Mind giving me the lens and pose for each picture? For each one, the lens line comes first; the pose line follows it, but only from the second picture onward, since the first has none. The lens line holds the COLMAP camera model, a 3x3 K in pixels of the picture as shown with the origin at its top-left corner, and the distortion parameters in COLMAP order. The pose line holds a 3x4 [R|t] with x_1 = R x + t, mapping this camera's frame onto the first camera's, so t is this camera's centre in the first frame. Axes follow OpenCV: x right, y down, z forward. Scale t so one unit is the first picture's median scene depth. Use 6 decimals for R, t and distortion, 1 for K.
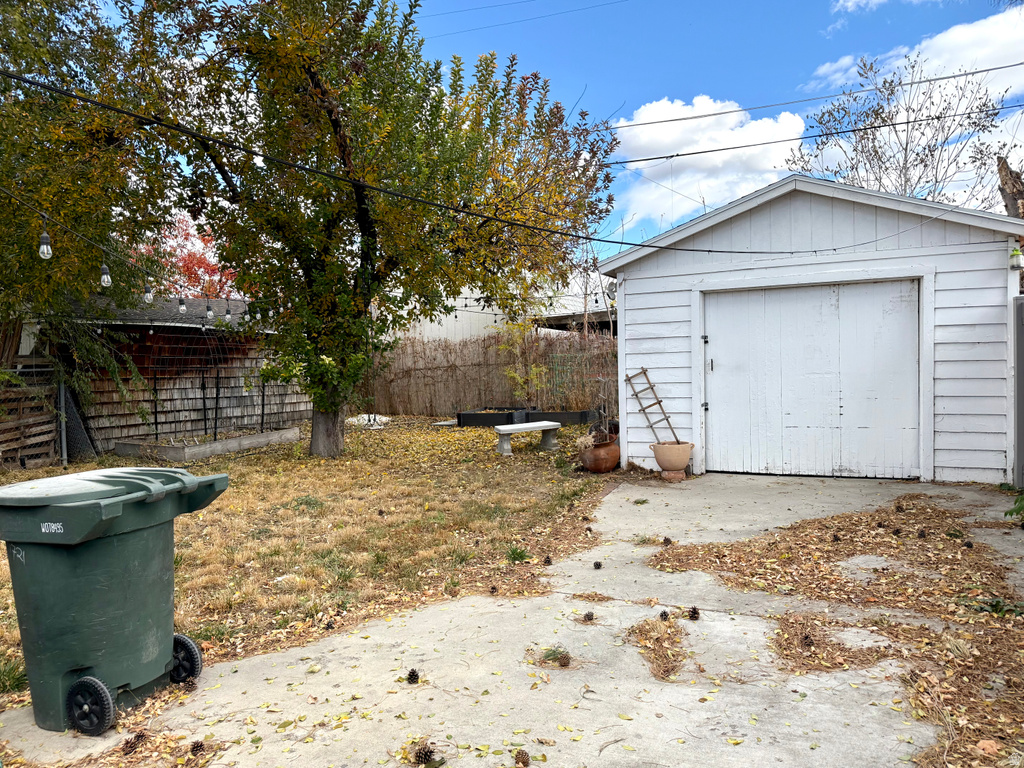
lens RADIAL K [[700.3, 0, 509.7], [0, 700.3, 400.9], [0, 0, 1]] dist [0.001683, -0.003712]
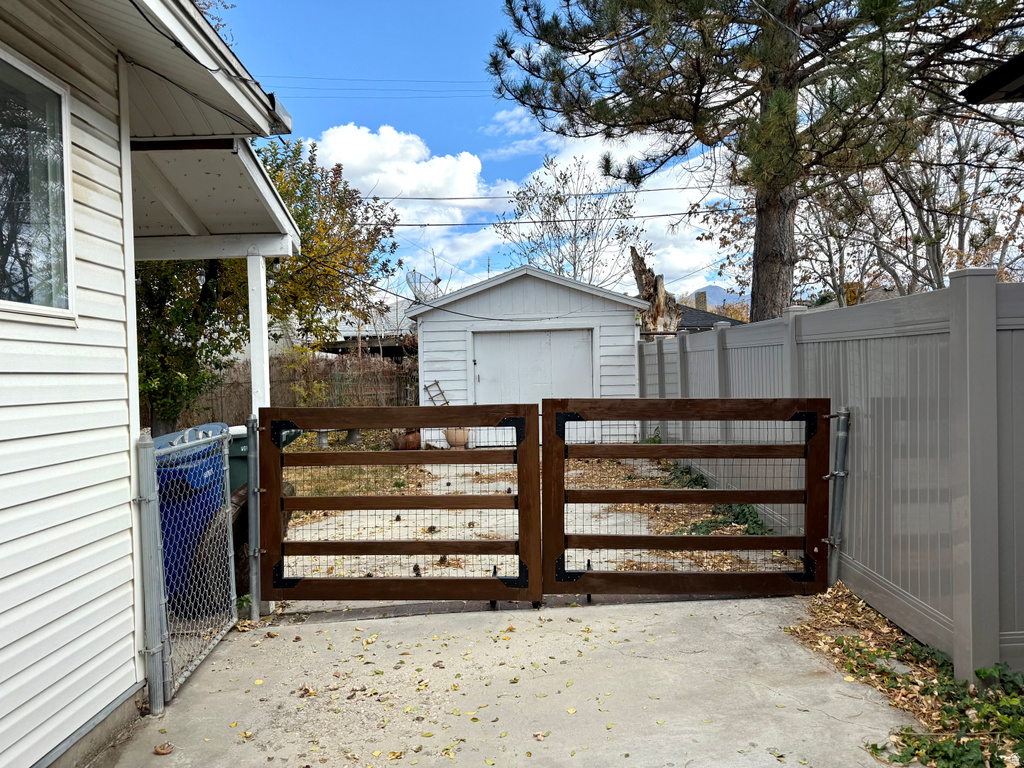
lens RADIAL K [[713.8, 0, 512.0], [0, 713.8, 384.0], [0, 0, 1]] dist [0.329399, 0.000183]
pose [[0.908407, -0.002945, 0.418077, -0.307568], [0.026968, 0.998305, -0.051564, 0.044914], [-0.417217, 0.058116, 0.906947, -0.476190]]
